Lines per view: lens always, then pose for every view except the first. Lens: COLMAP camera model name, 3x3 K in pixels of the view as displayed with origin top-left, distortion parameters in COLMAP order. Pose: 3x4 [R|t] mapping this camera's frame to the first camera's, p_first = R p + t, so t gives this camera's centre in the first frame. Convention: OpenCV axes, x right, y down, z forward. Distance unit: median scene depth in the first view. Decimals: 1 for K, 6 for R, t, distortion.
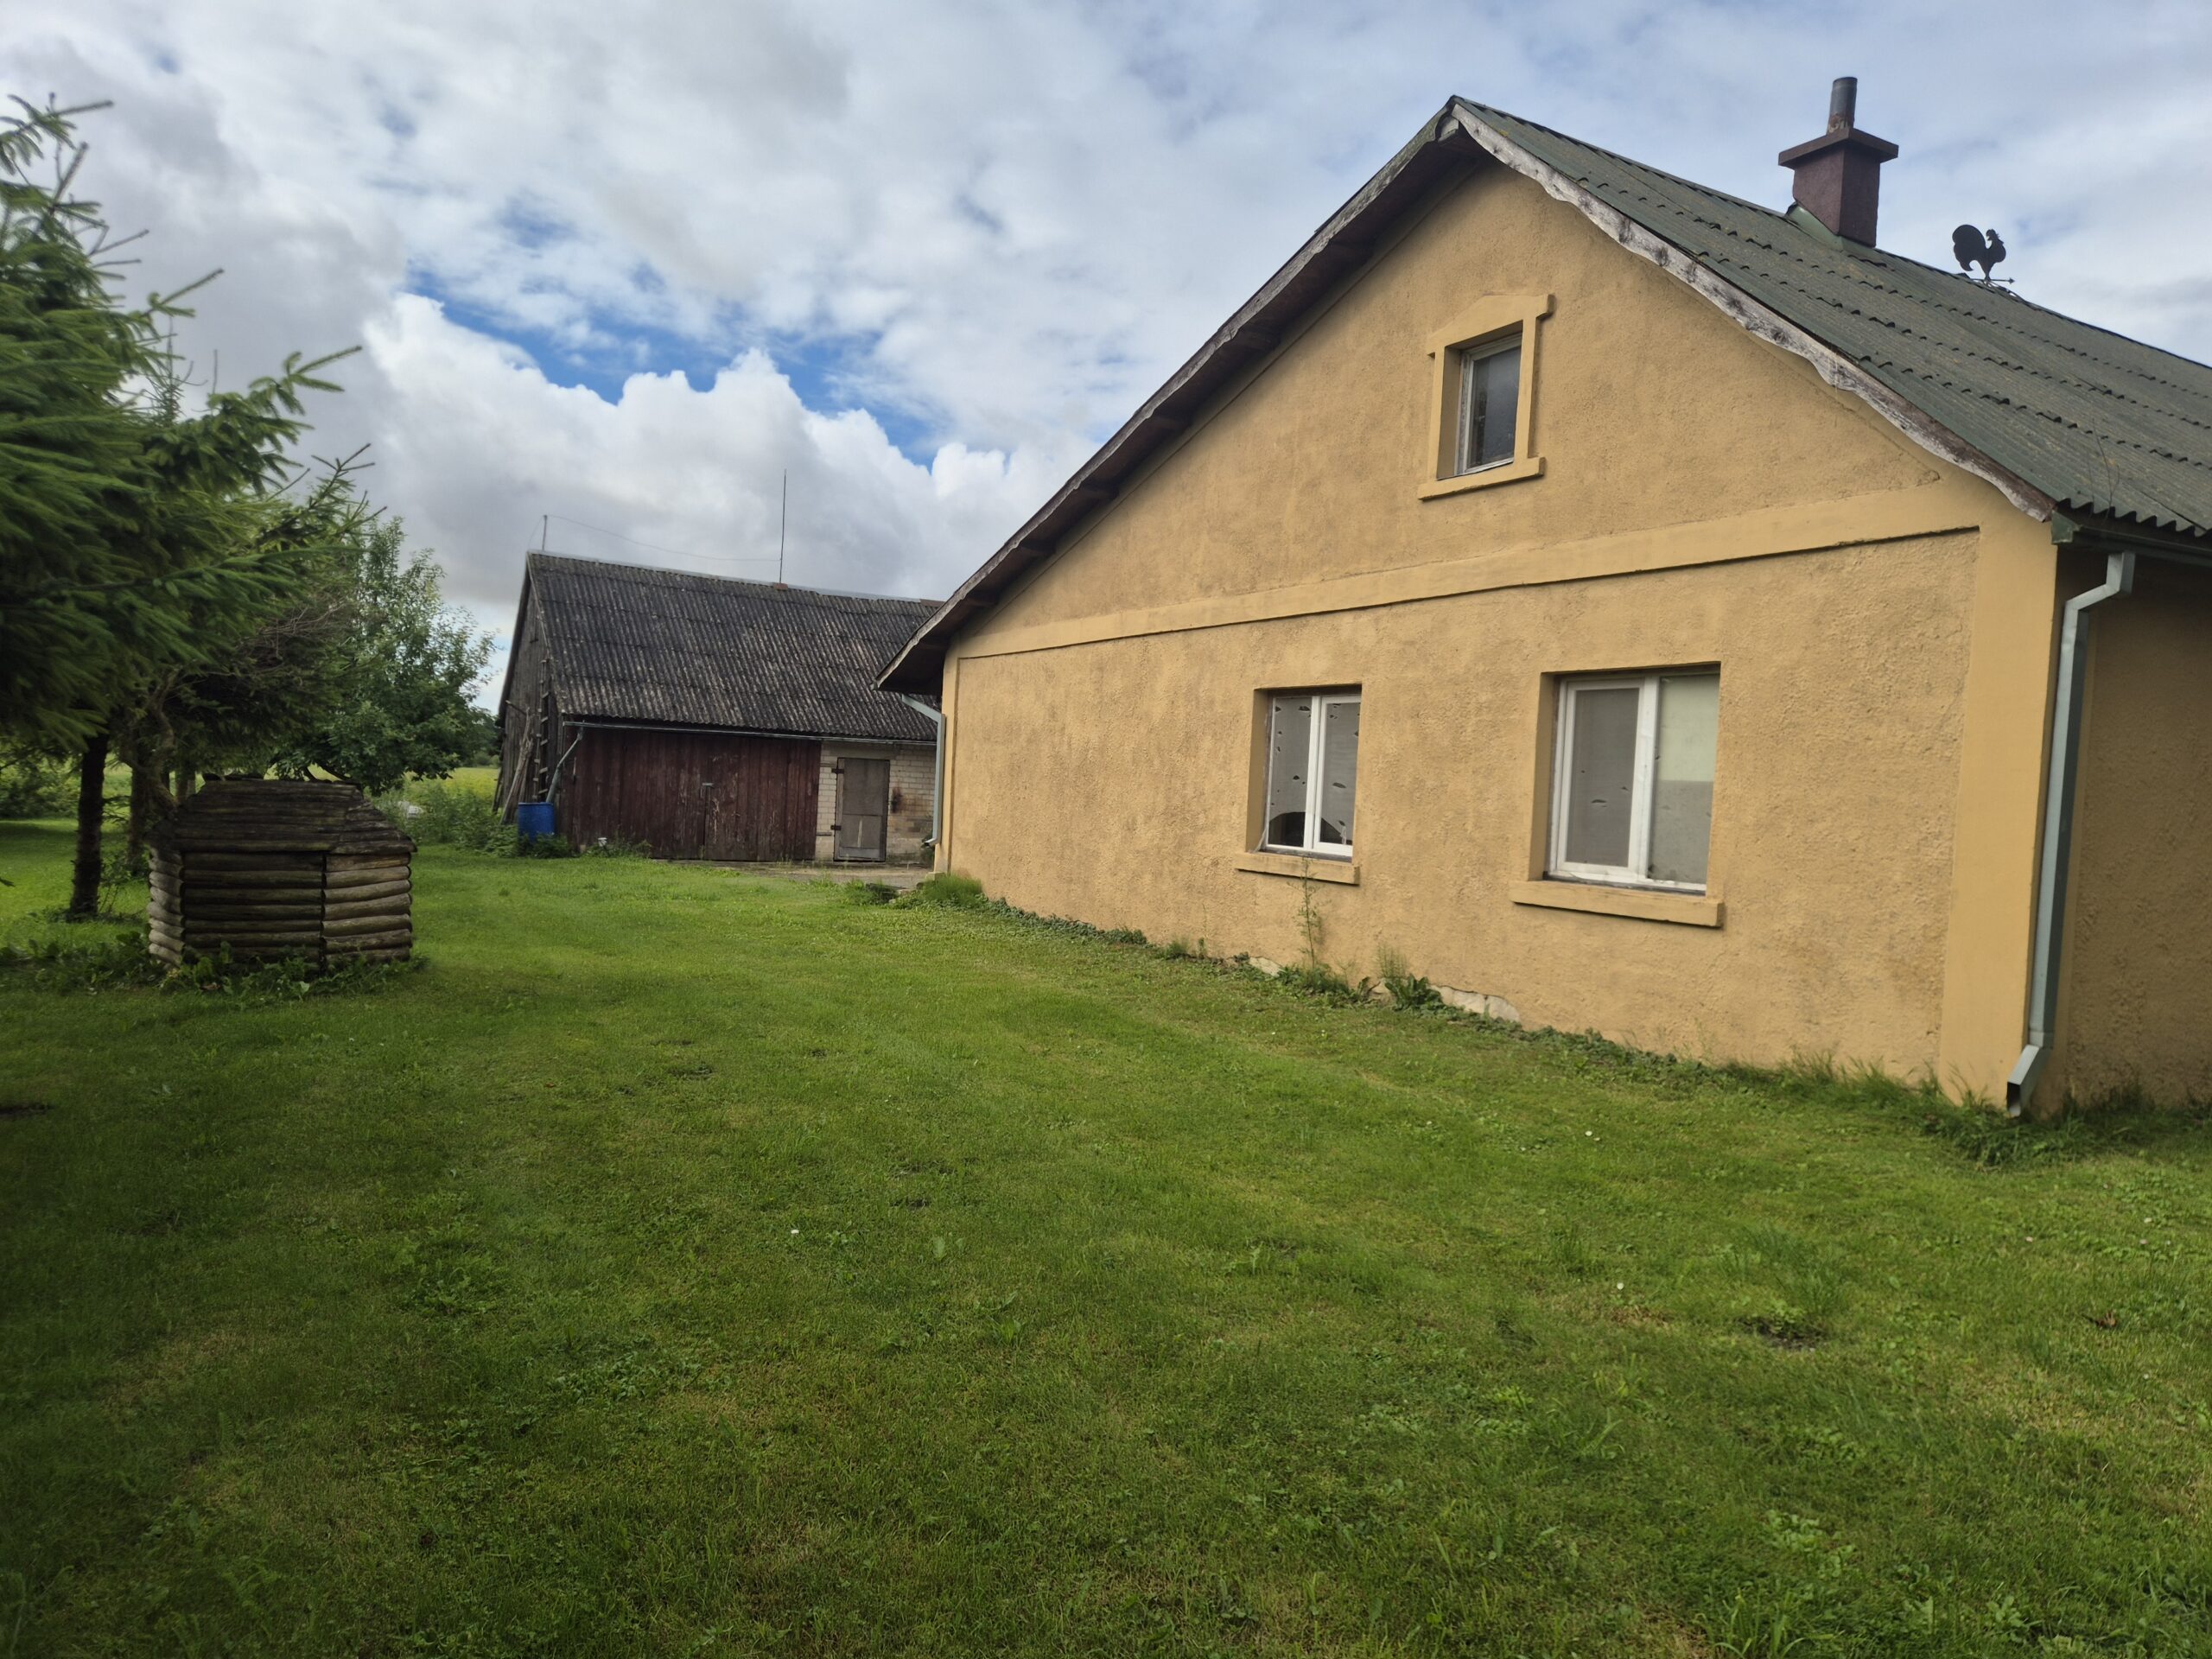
lens RADIAL K [[1464.7, 0, 1103.9], [0, 1464.7, 833.0], [0, 0, 1]] dist [0.078161, -0.070735]
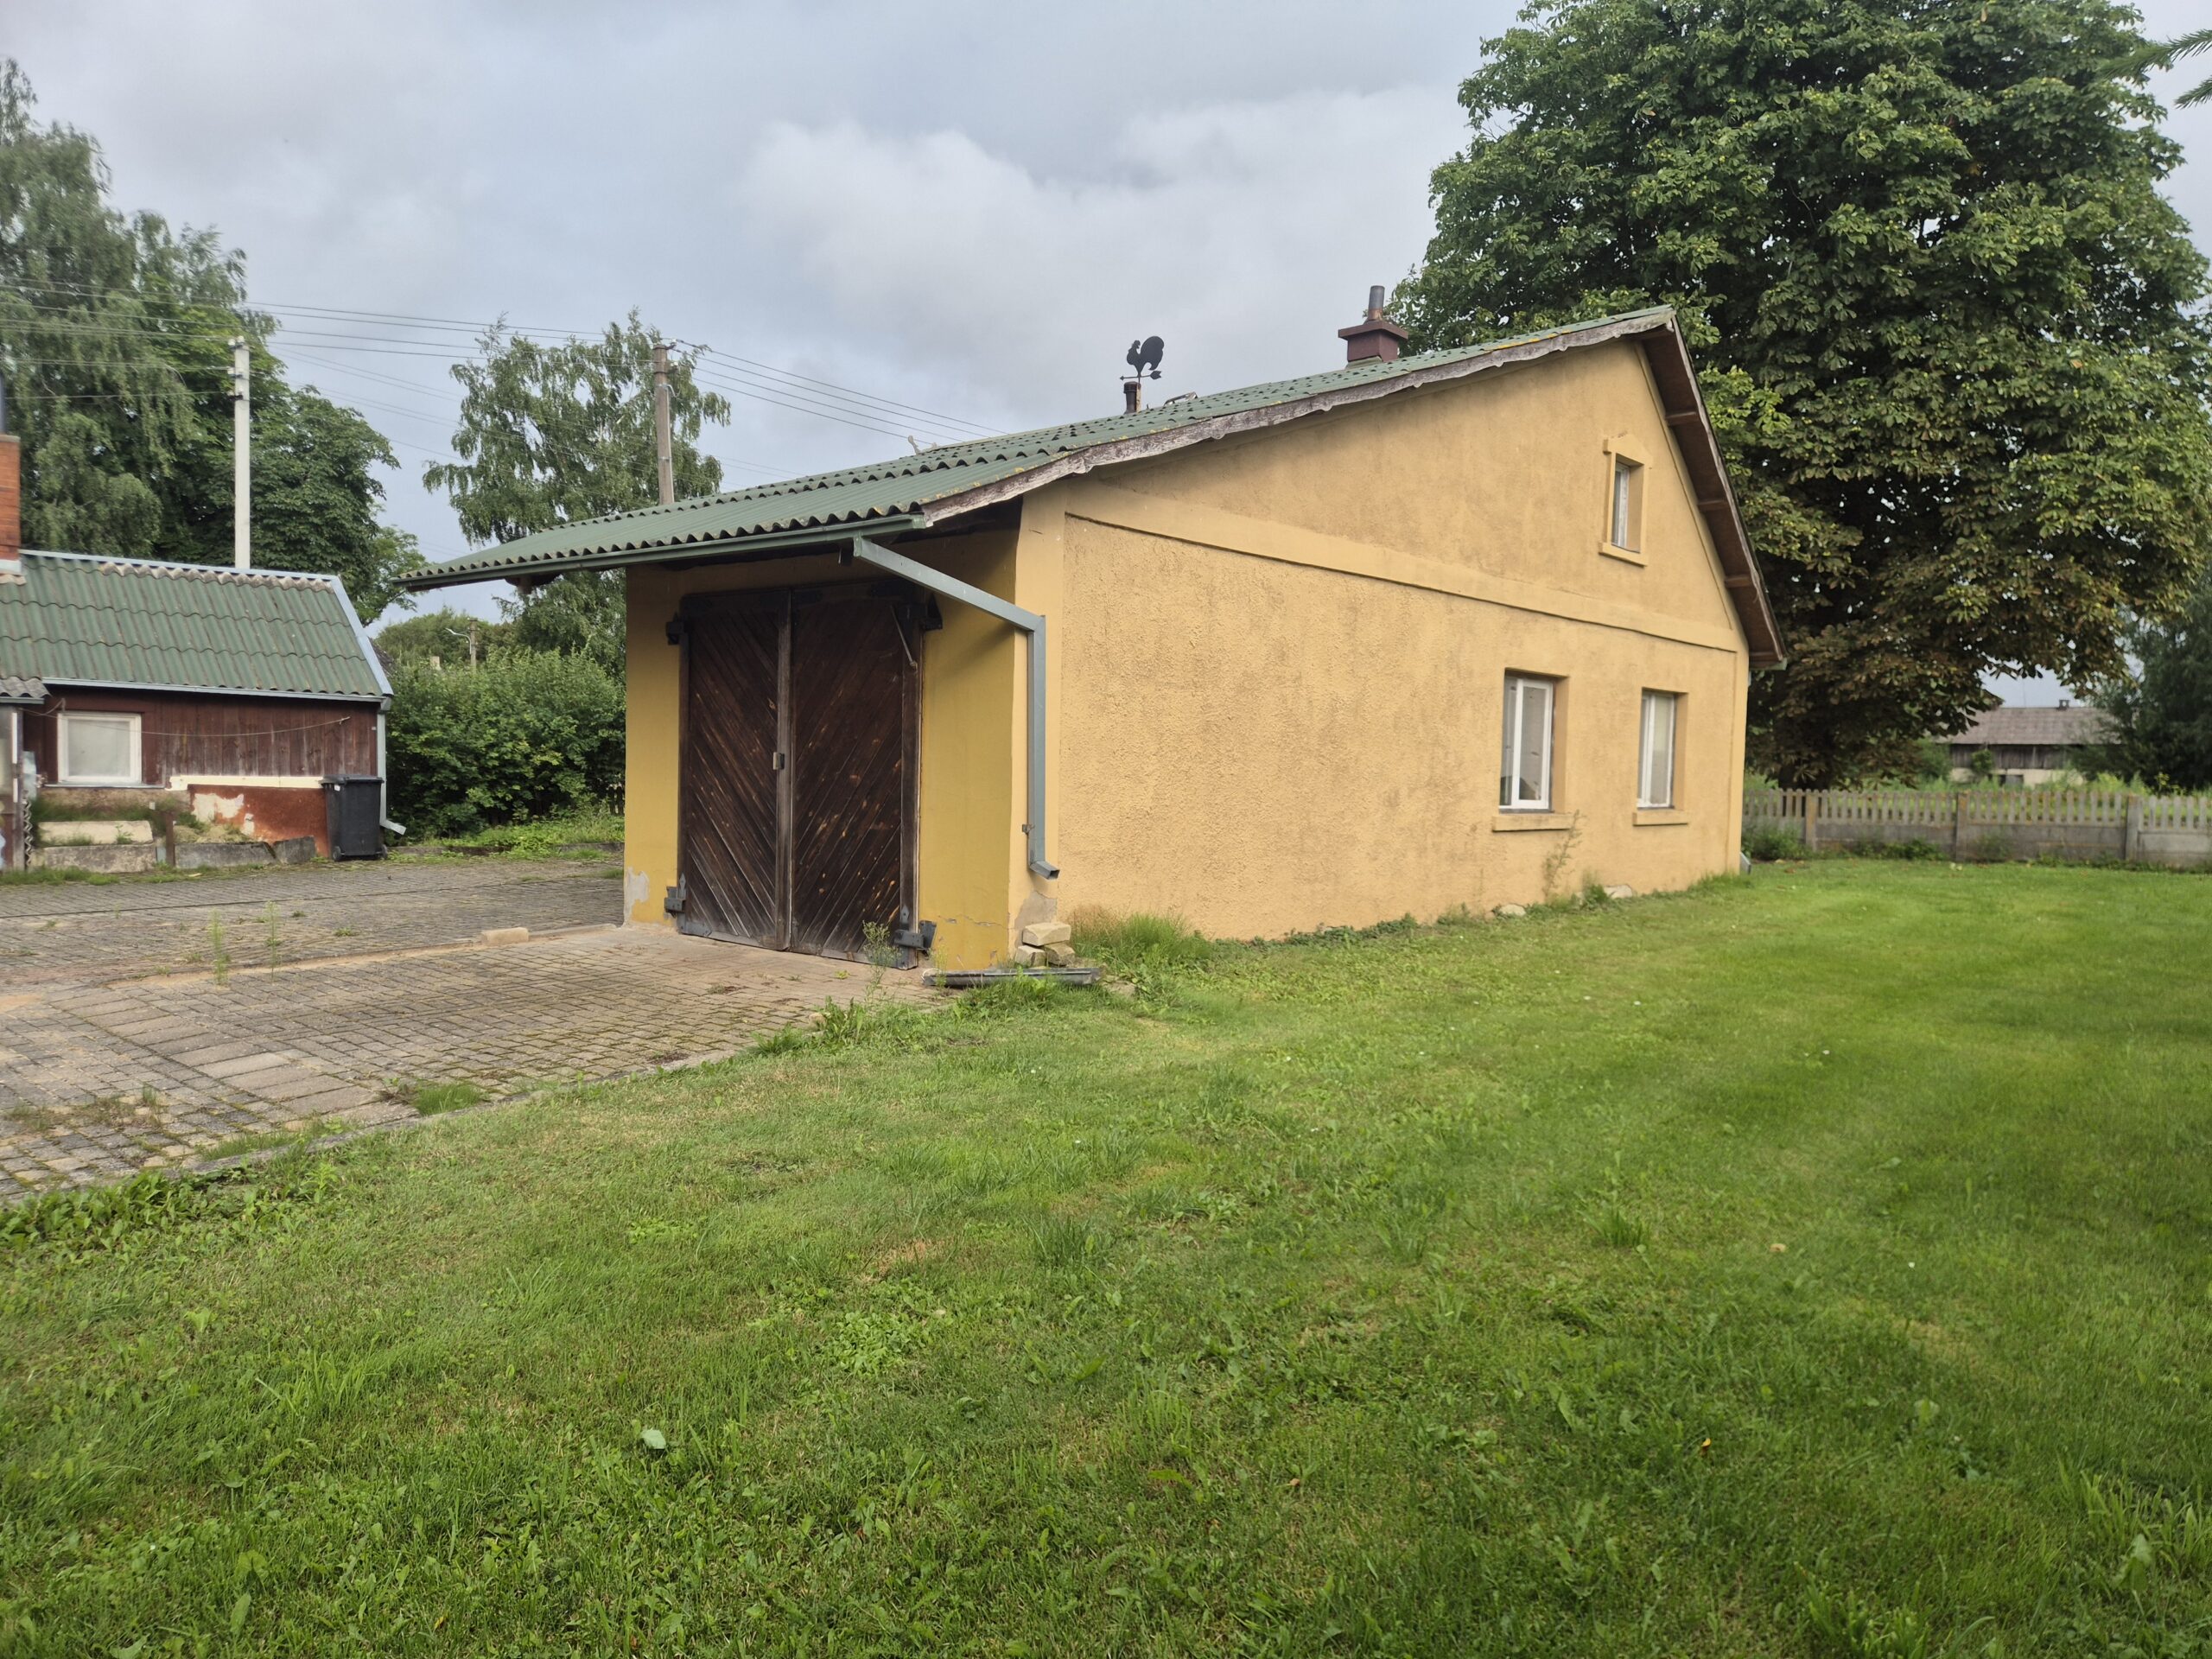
lens RADIAL K [[1464.7, 0, 1117.2], [0, 1464.7, 847.4], [0, 0, 1]] dist [0.078161, -0.070735]
pose [[-0.320899, -0.100922, 0.941721, -0.807076], [-0.004412, 0.994455, 0.105070, -0.072898], [-0.947103, 0.029562, -0.319565, 1.524395]]
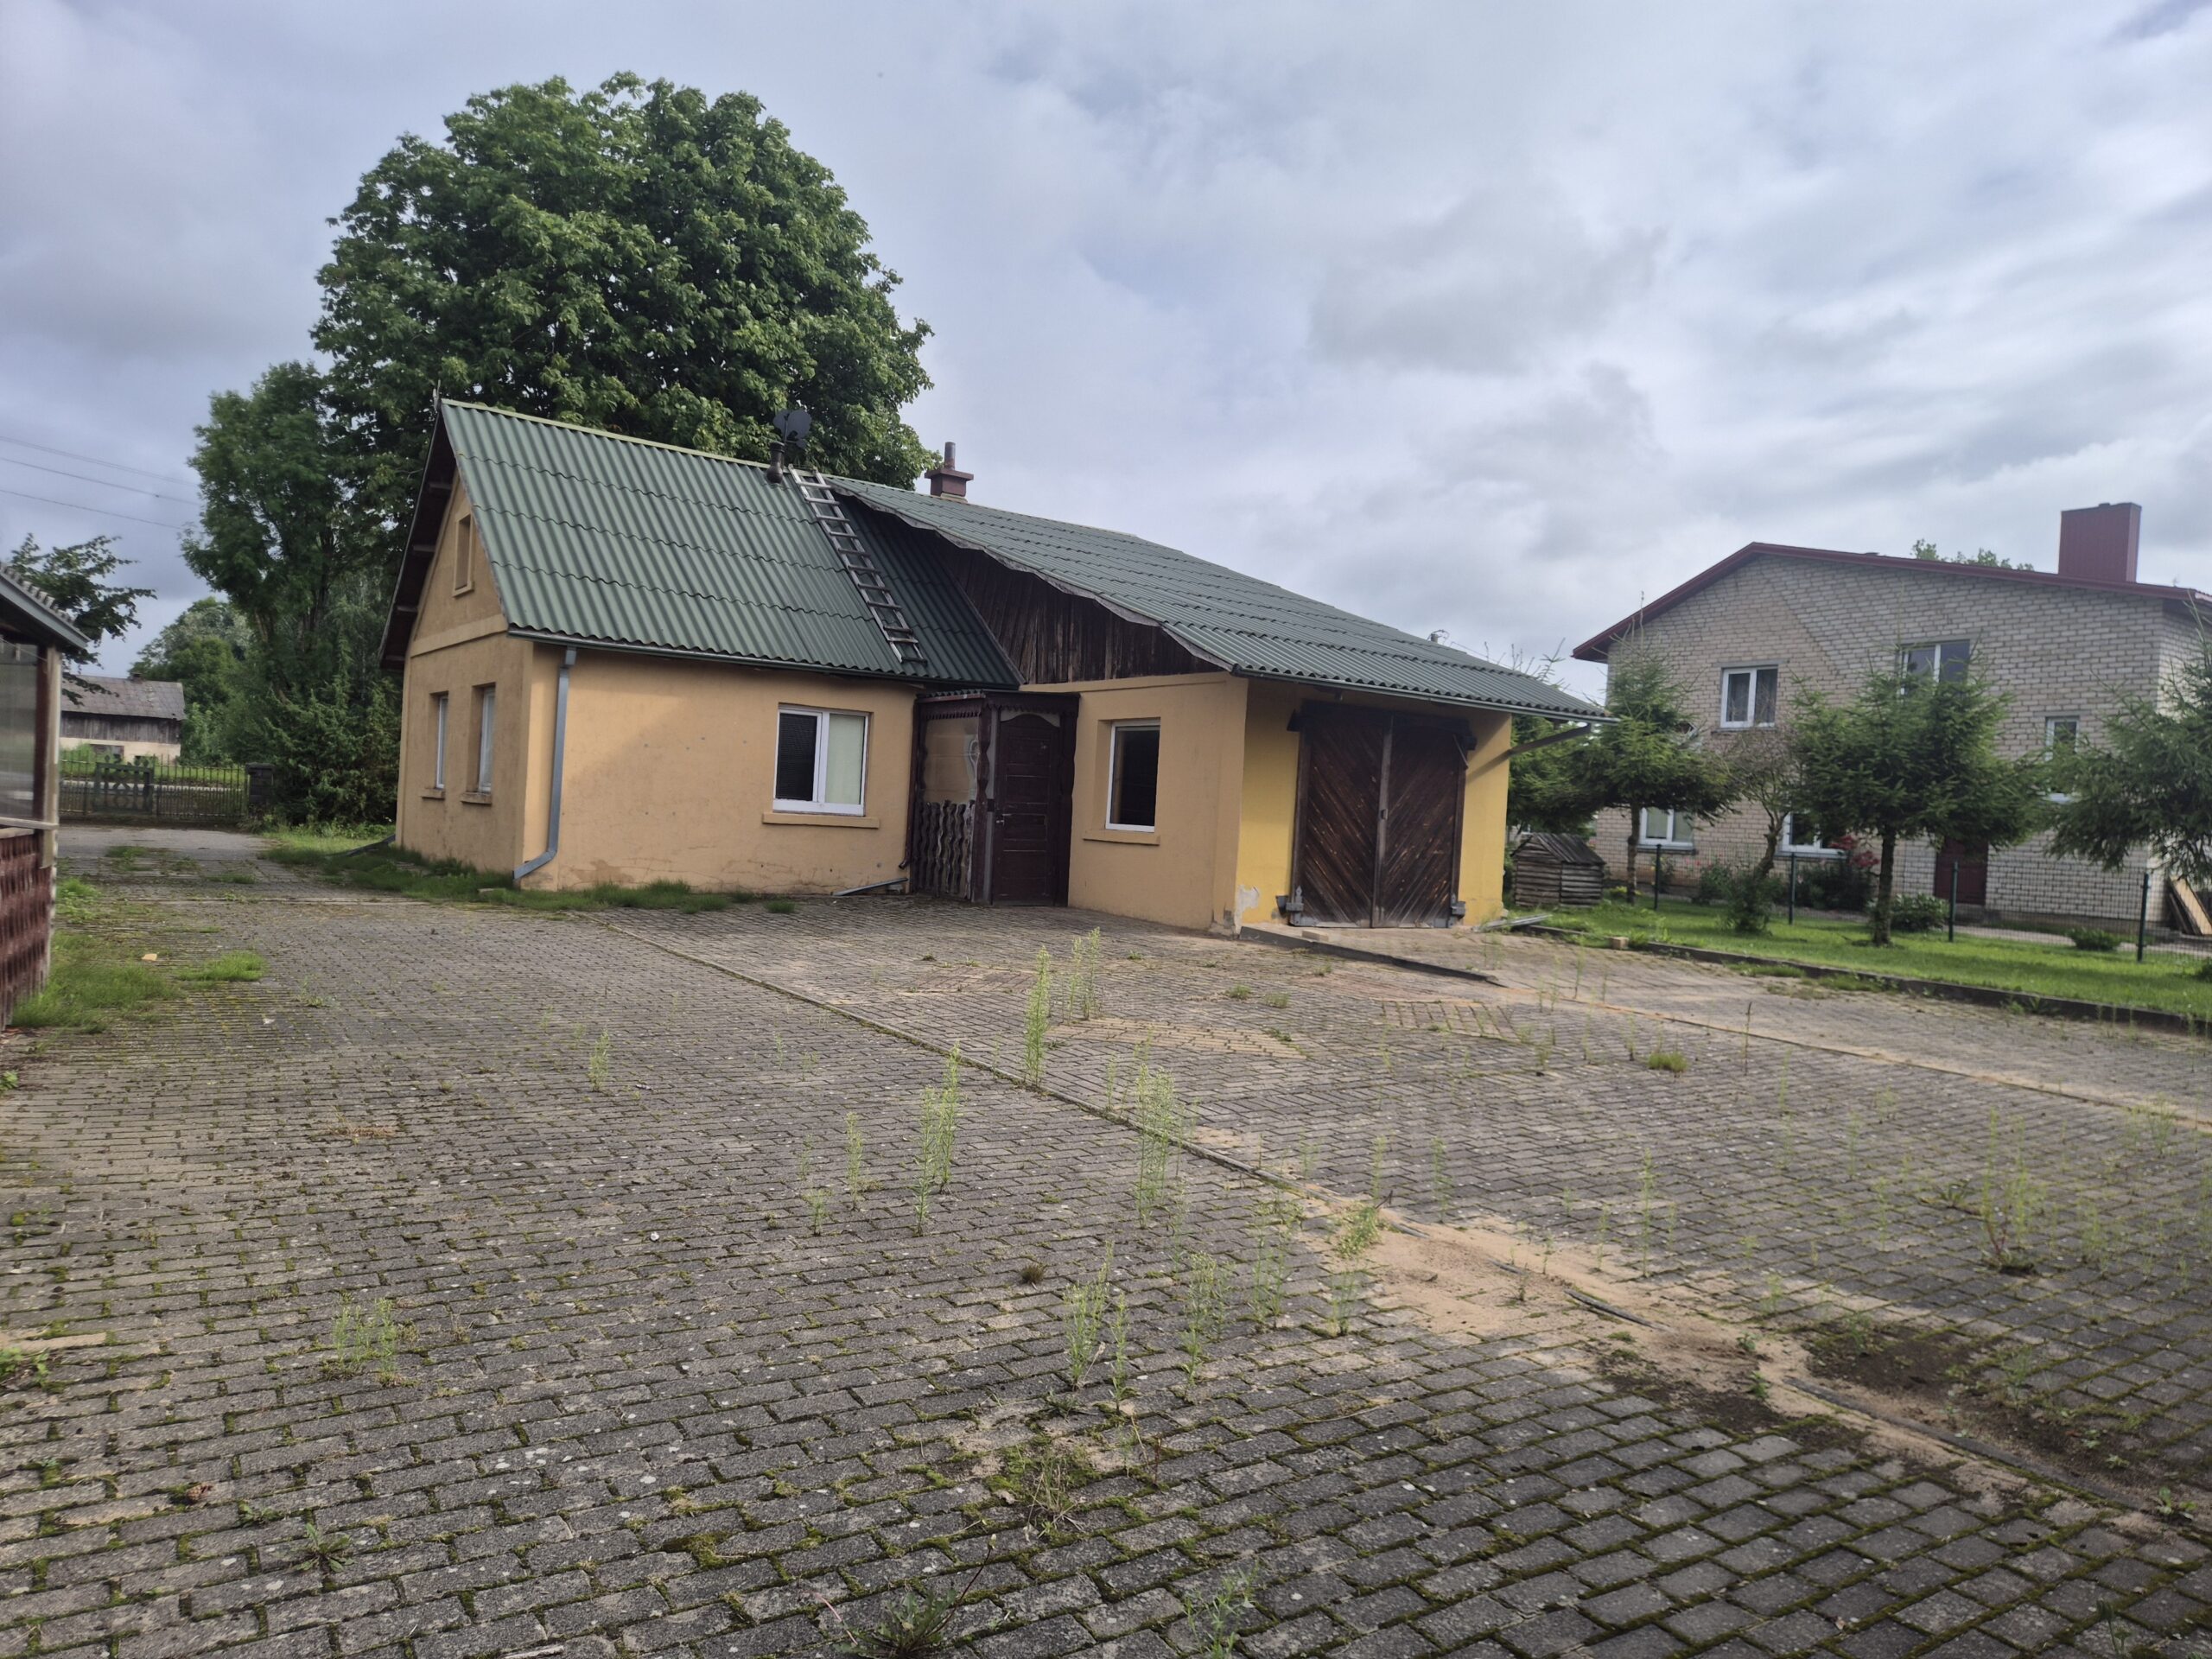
lens RADIAL K [[1464.7, 0, 1097.2], [0, 1464.7, 838.4], [0, 0, 1]] dist [0.078161, -0.070735]
pose [[-0.992138, -0.098143, -0.077657, 0.330511], [-0.101409, 0.994069, 0.039289, -0.040319], [0.073341, 0.046855, -0.996206, 2.717523]]
